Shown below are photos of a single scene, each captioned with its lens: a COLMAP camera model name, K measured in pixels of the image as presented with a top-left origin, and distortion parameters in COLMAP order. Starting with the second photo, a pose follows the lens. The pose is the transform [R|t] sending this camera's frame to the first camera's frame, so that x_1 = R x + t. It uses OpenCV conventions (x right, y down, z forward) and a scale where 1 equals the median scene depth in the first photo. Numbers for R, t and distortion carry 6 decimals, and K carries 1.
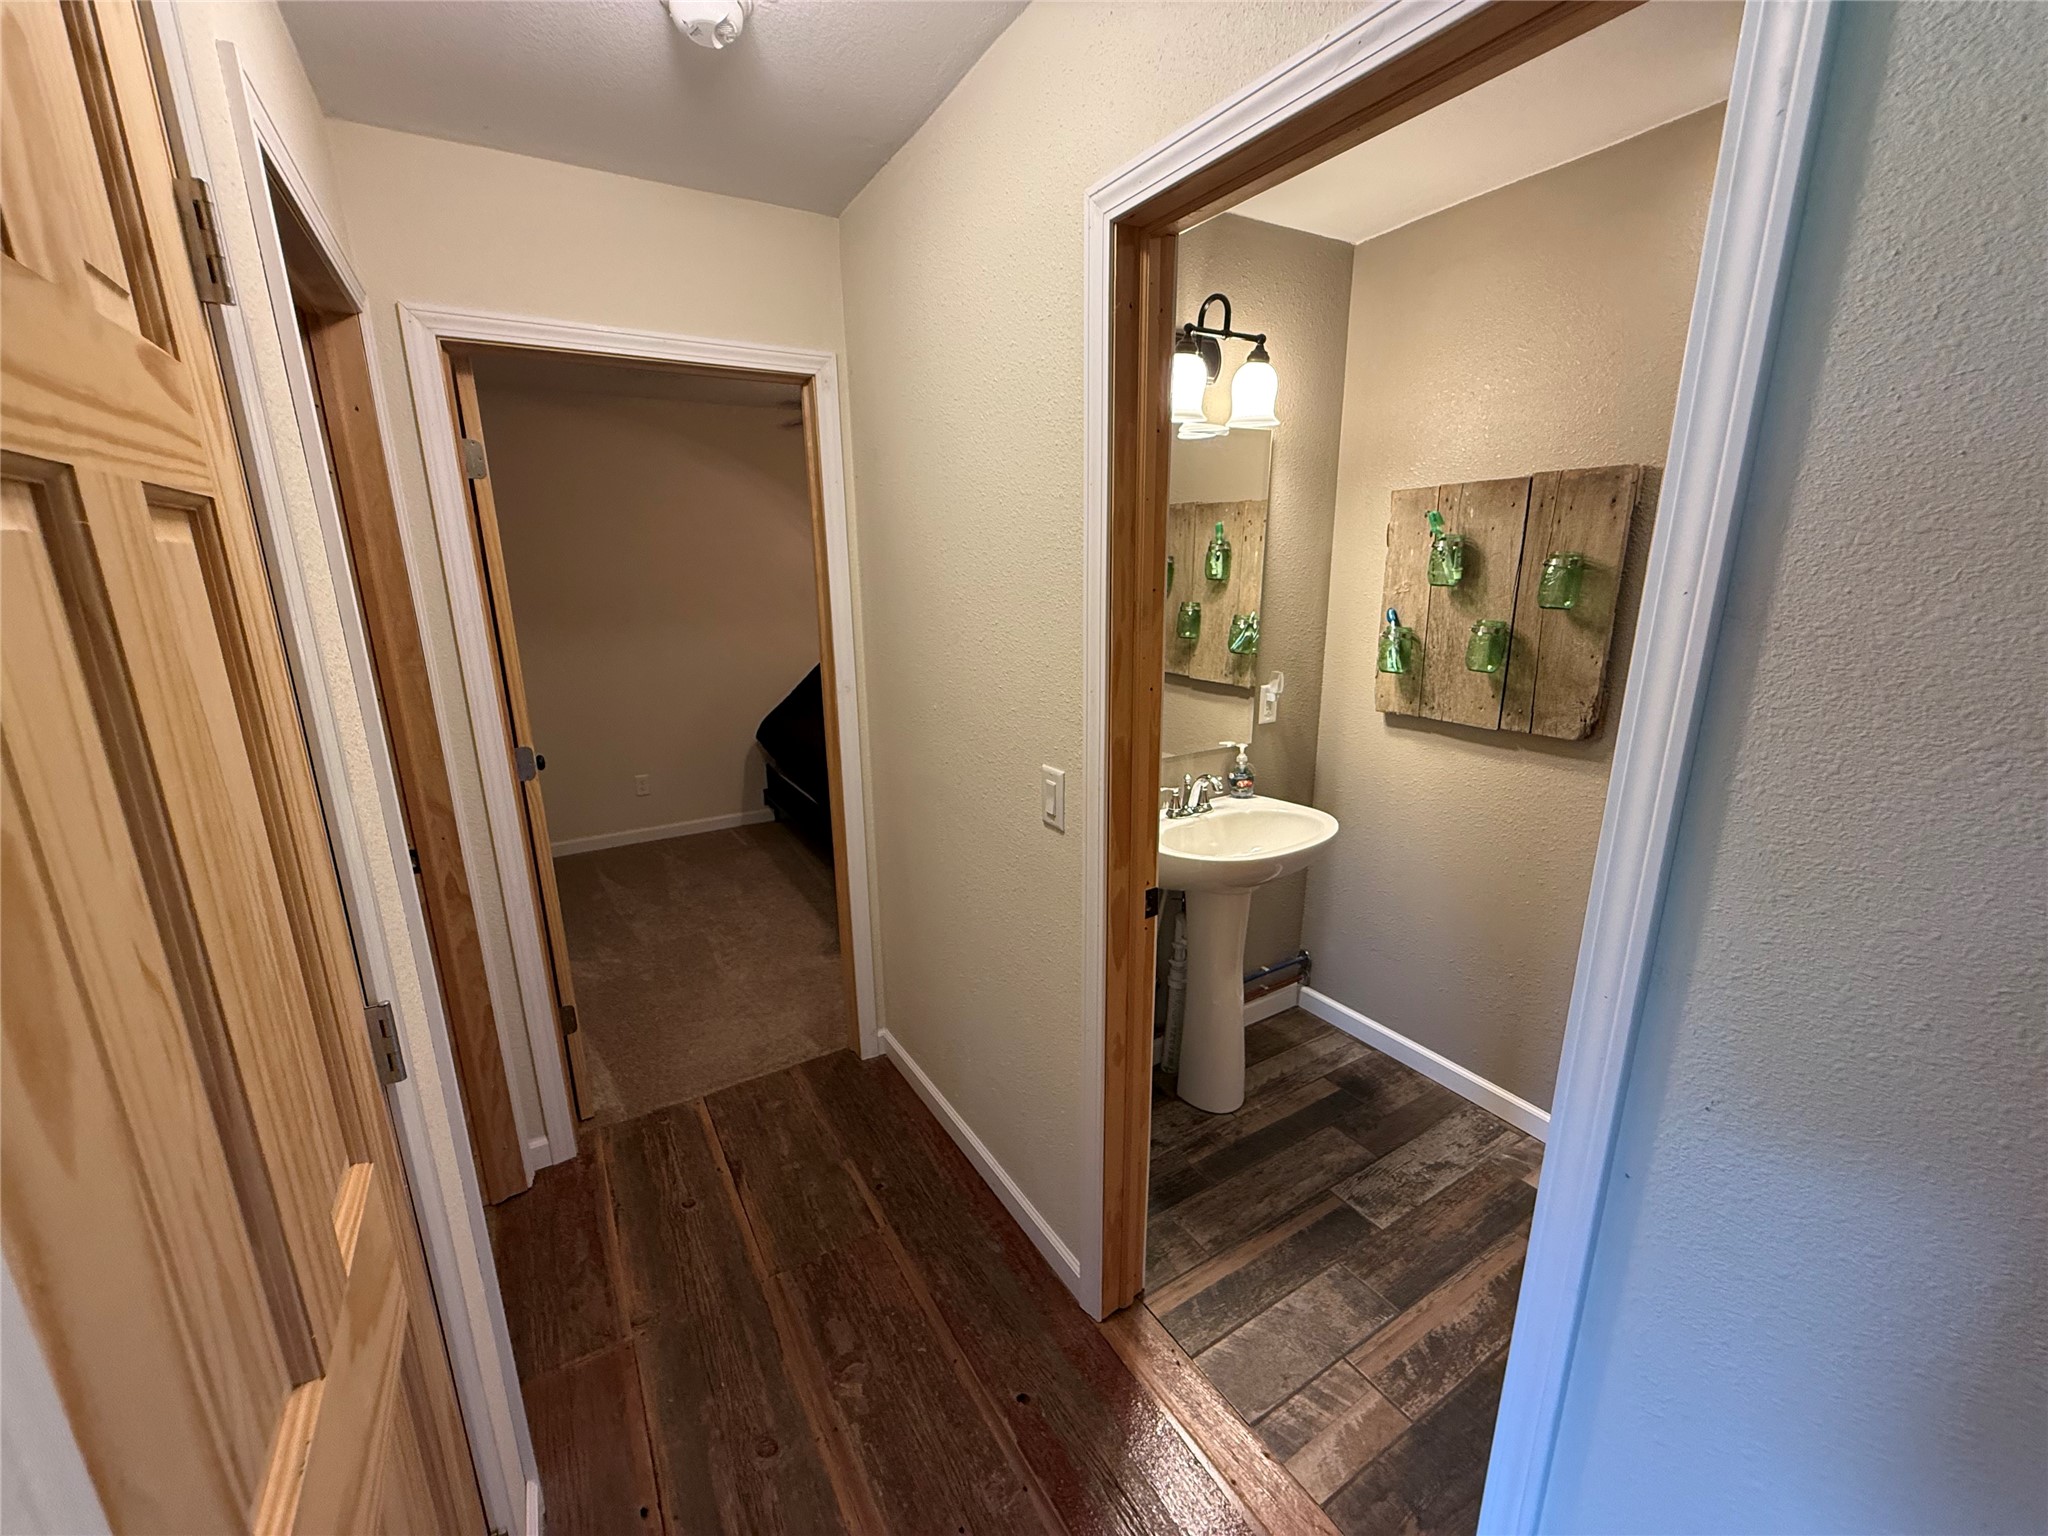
lens RADIAL K [[818.2, 0, 1026.3], [0, 818.2, 767.9], [0, 0, 1]] dist [0.000324, -0.000100]
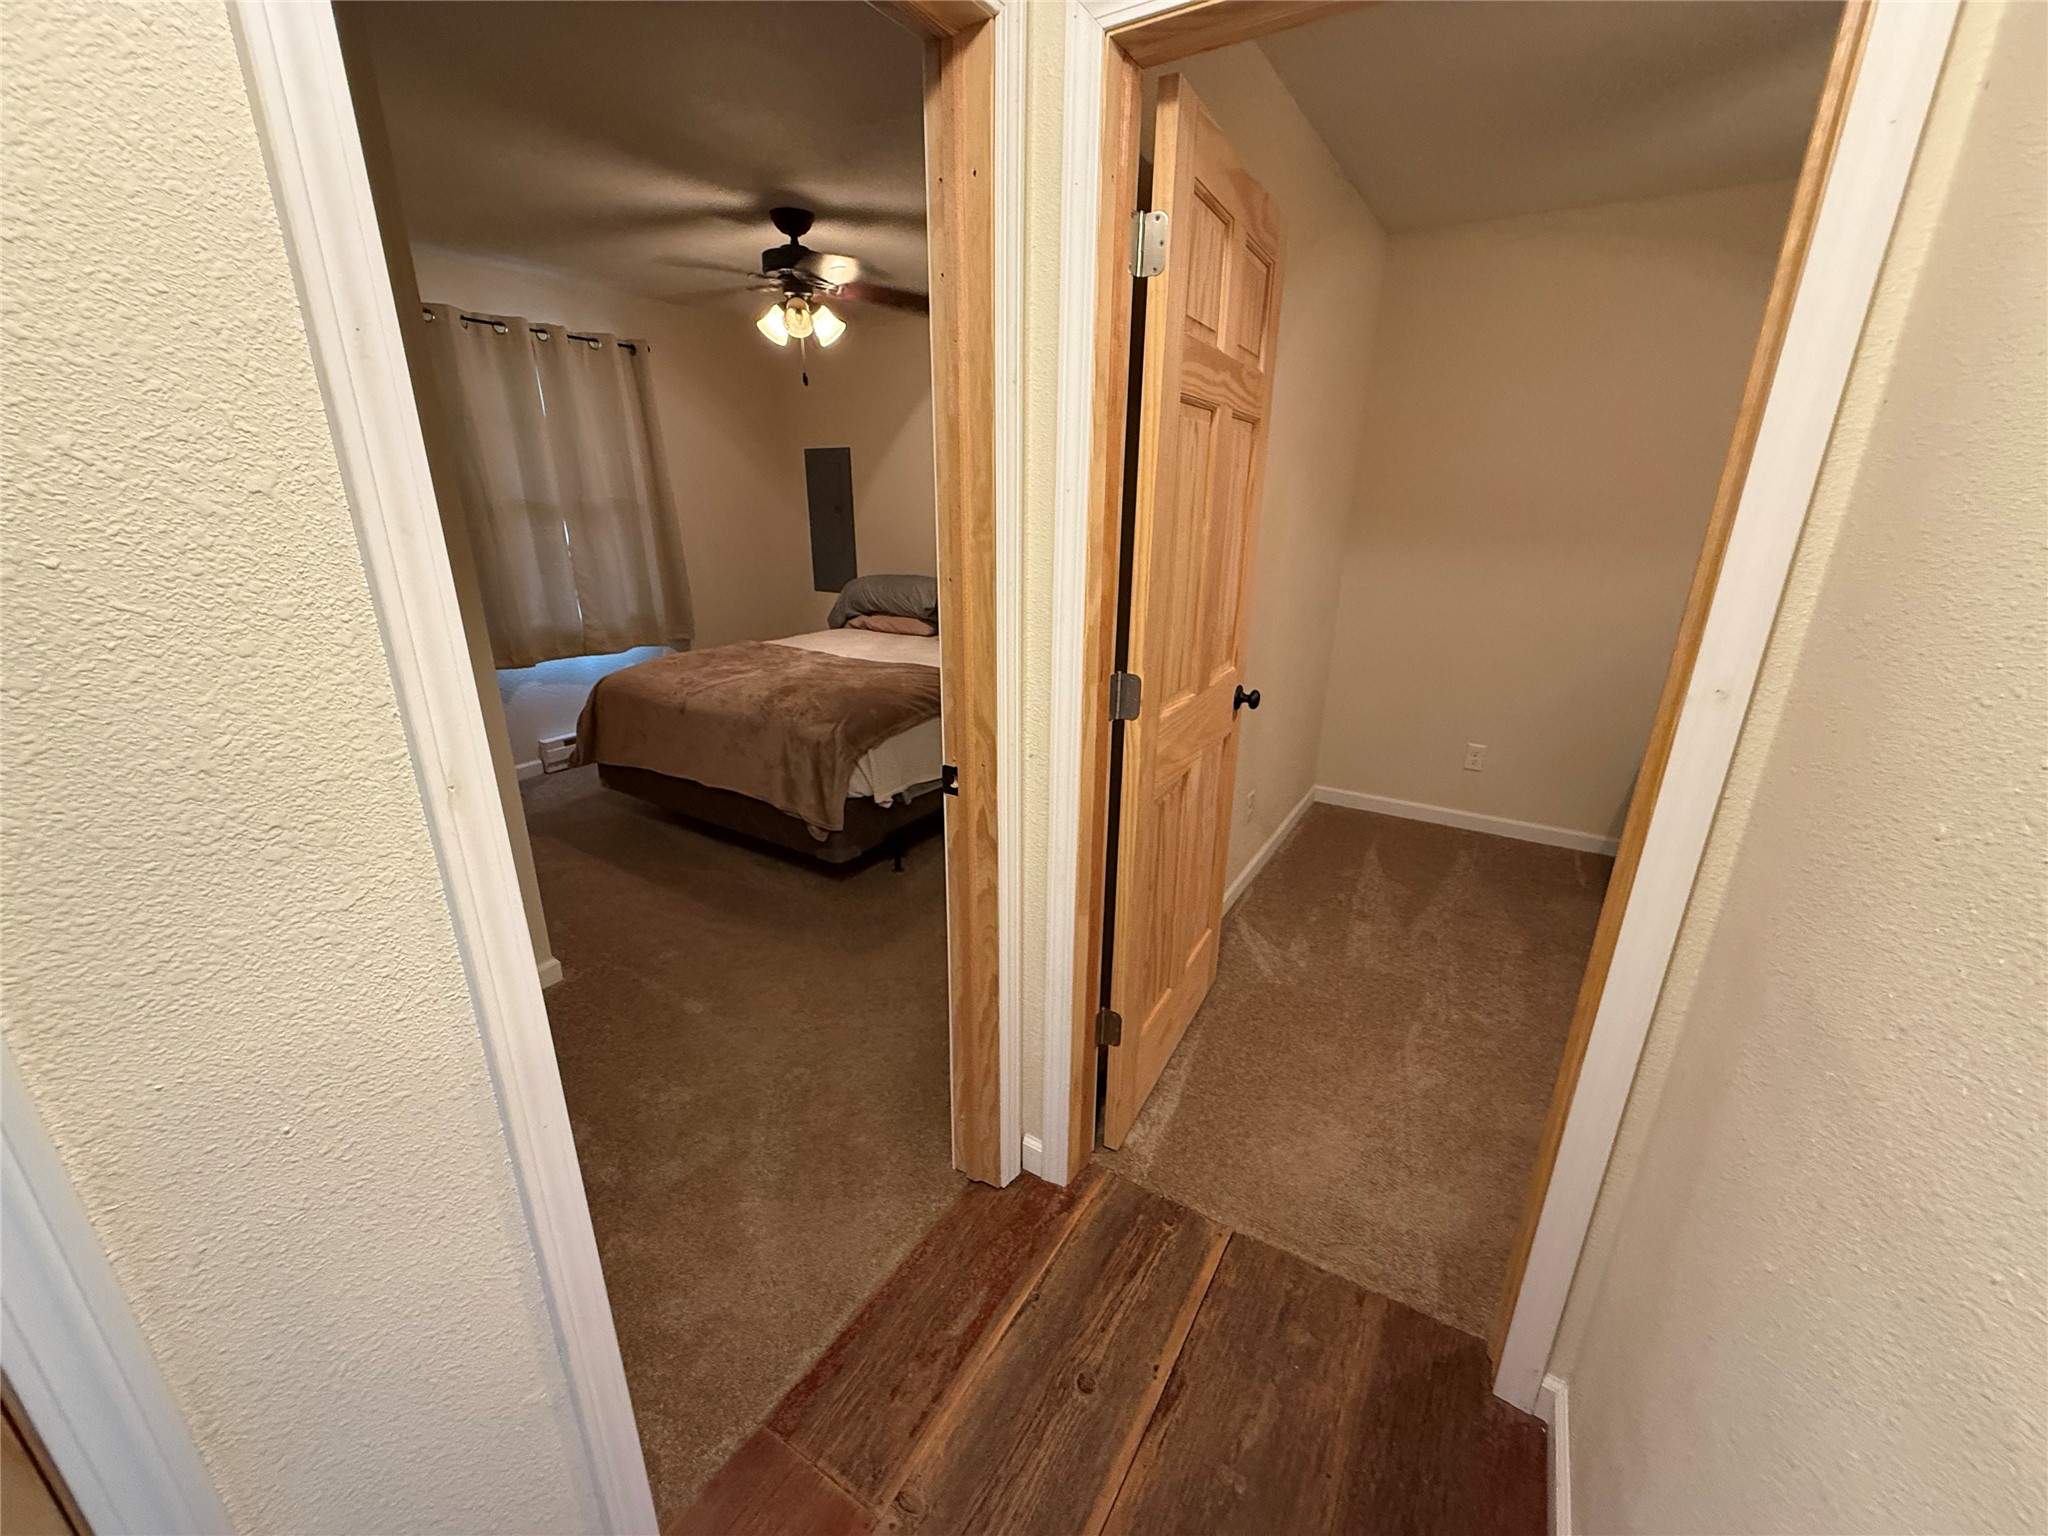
lens RADIAL K [[818.2, 0, 1023.8], [0, 818.2, 767.7], [0, 0, 1]] dist [0.000324, -0.000100]
pose [[0.452916, 0.298126, -0.840231, -0.019722], [-0.232092, 0.949367, 0.211743, -0.075420], [0.860814, 0.099109, 0.499176, 0.539028]]
